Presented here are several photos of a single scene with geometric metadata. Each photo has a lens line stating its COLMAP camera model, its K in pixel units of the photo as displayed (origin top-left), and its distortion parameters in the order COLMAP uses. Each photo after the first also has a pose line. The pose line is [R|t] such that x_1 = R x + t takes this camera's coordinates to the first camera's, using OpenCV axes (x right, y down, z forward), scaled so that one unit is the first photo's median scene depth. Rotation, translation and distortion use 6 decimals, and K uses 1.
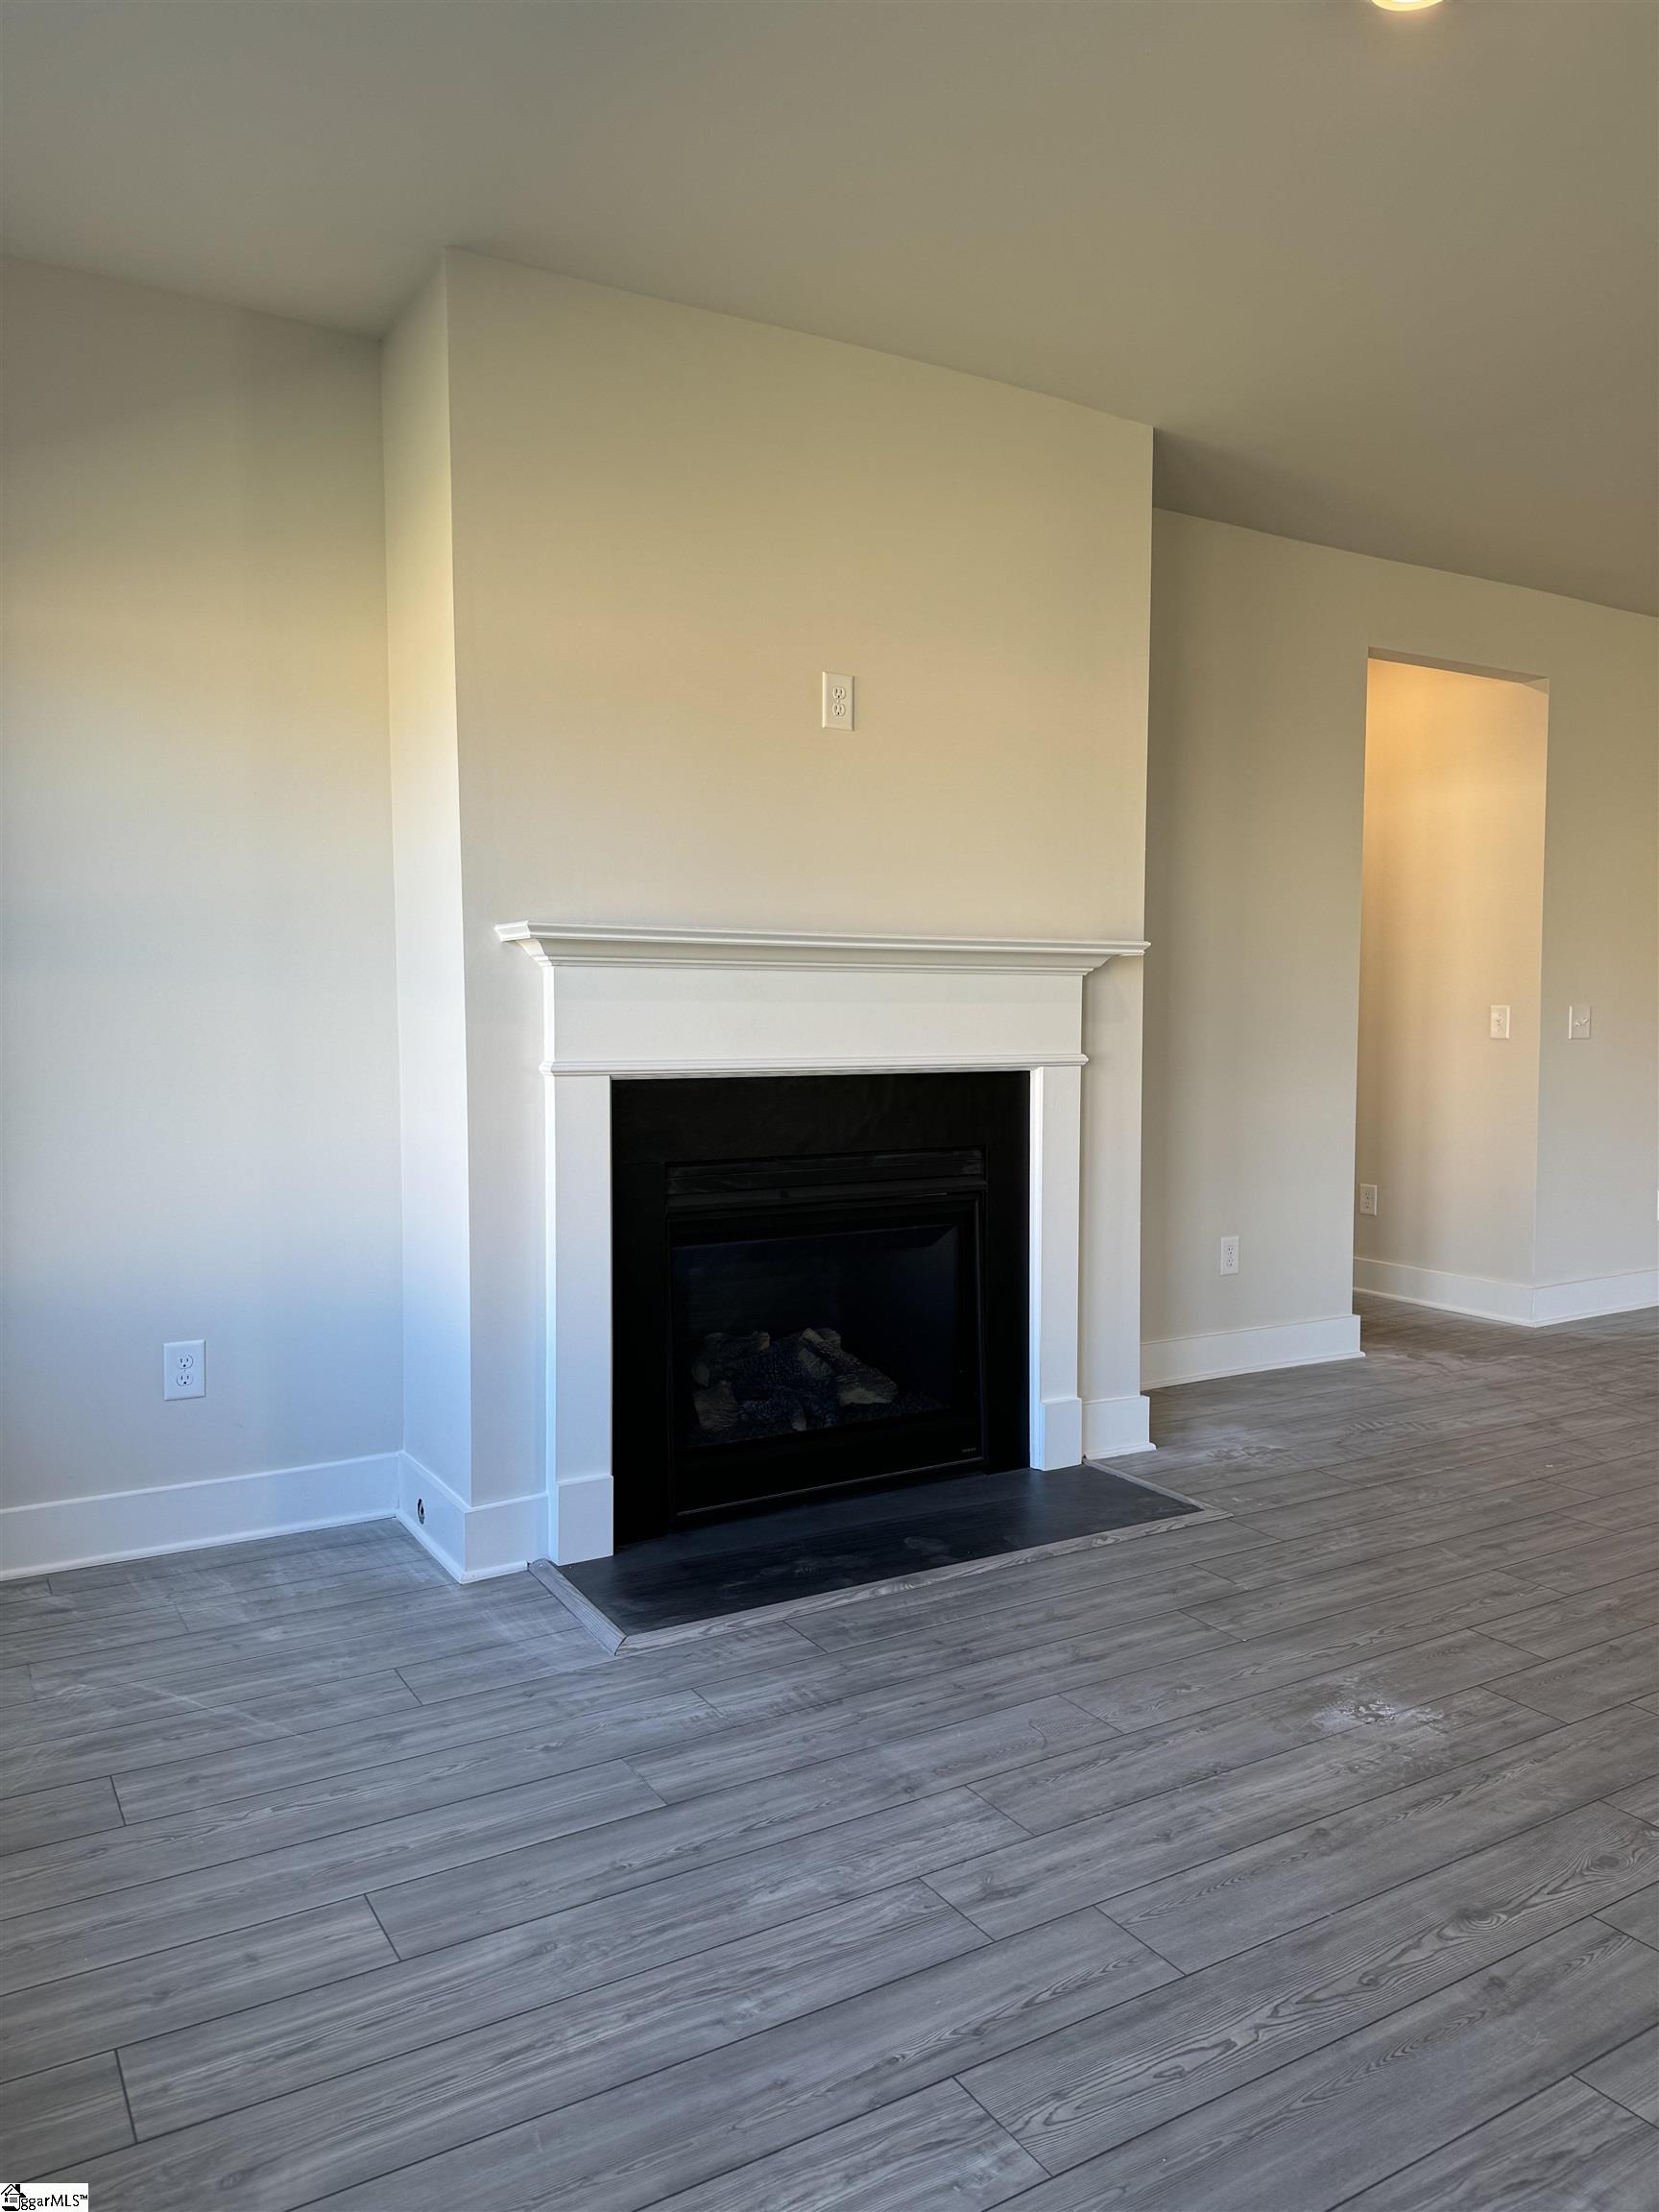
lens RADIAL K [[1544.3, 0, 818.2], [0, 1544.3, 1117.6], [0, 0, 1]] dist [0.095913, -0.148573]
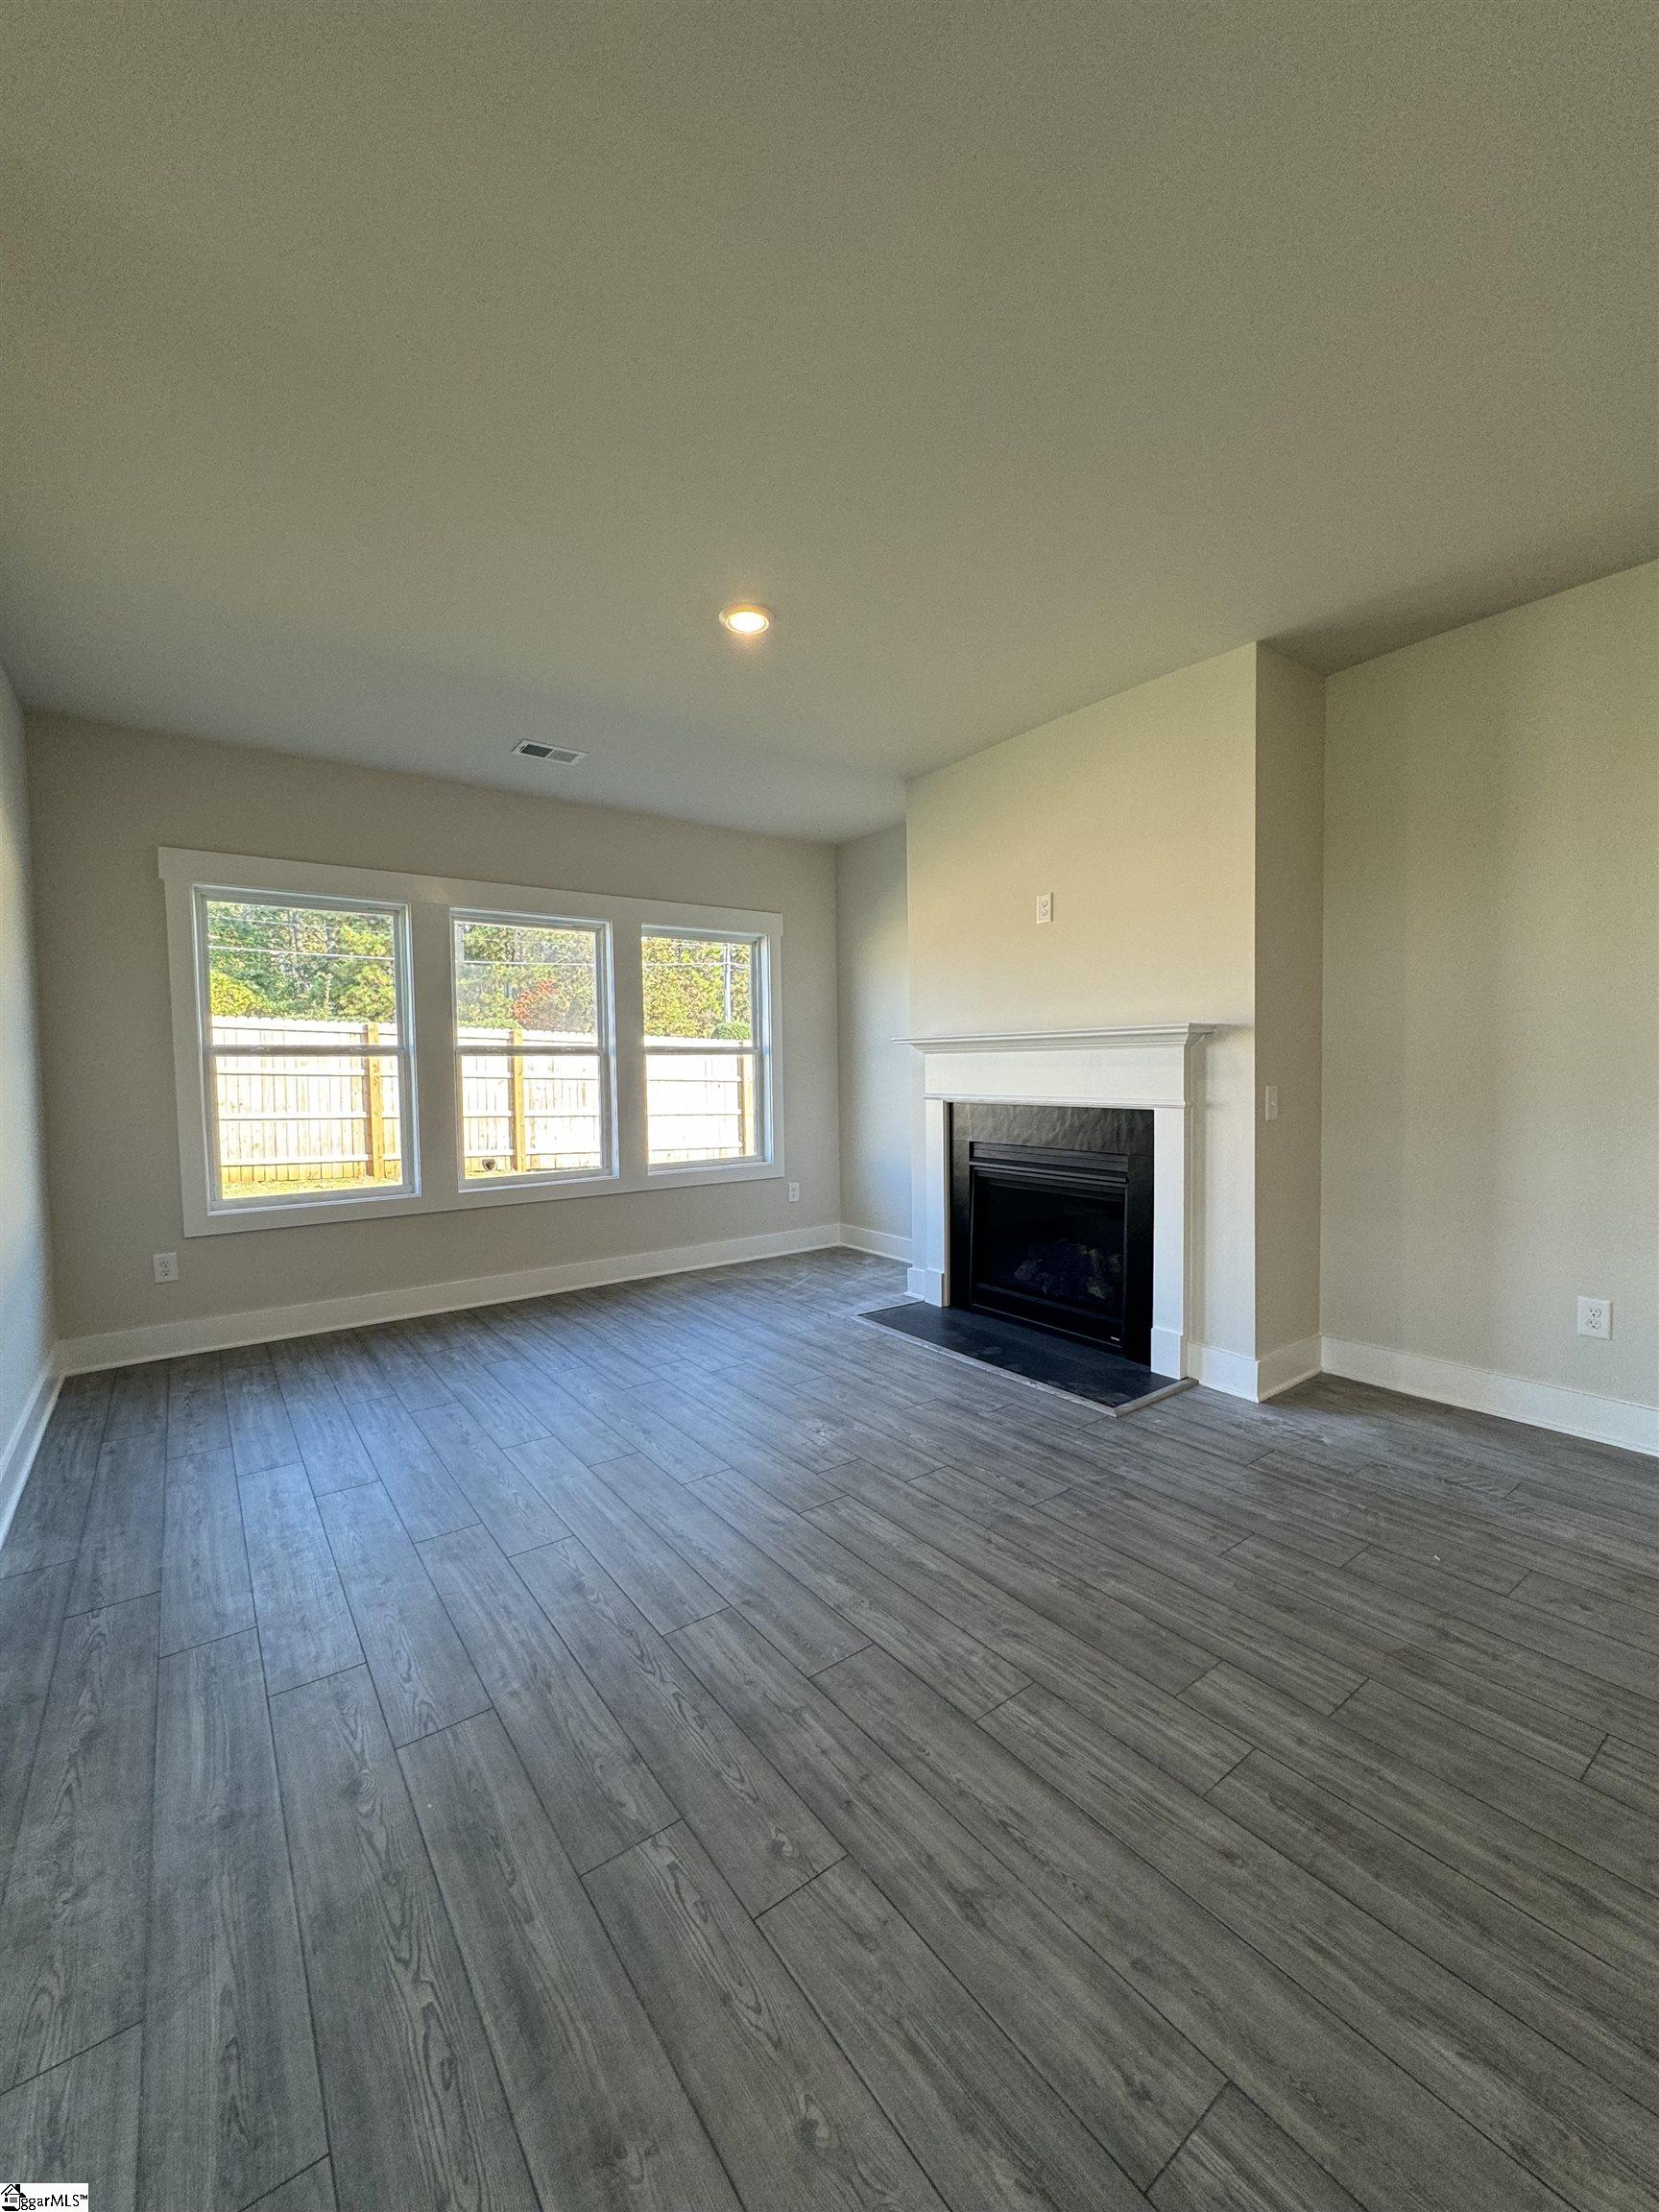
lens RADIAL K [[875.8, 0, 829.5], [0, 875.8, 1106.0], [0, 0, 1]] dist [0.000212, -0.000358]
pose [[0.096571, 0.045444, -0.994288, 1.177563], [-0.049479, 0.997941, 0.040806, -0.064994], [0.994096, 0.045256, 0.098620, 0.716657]]
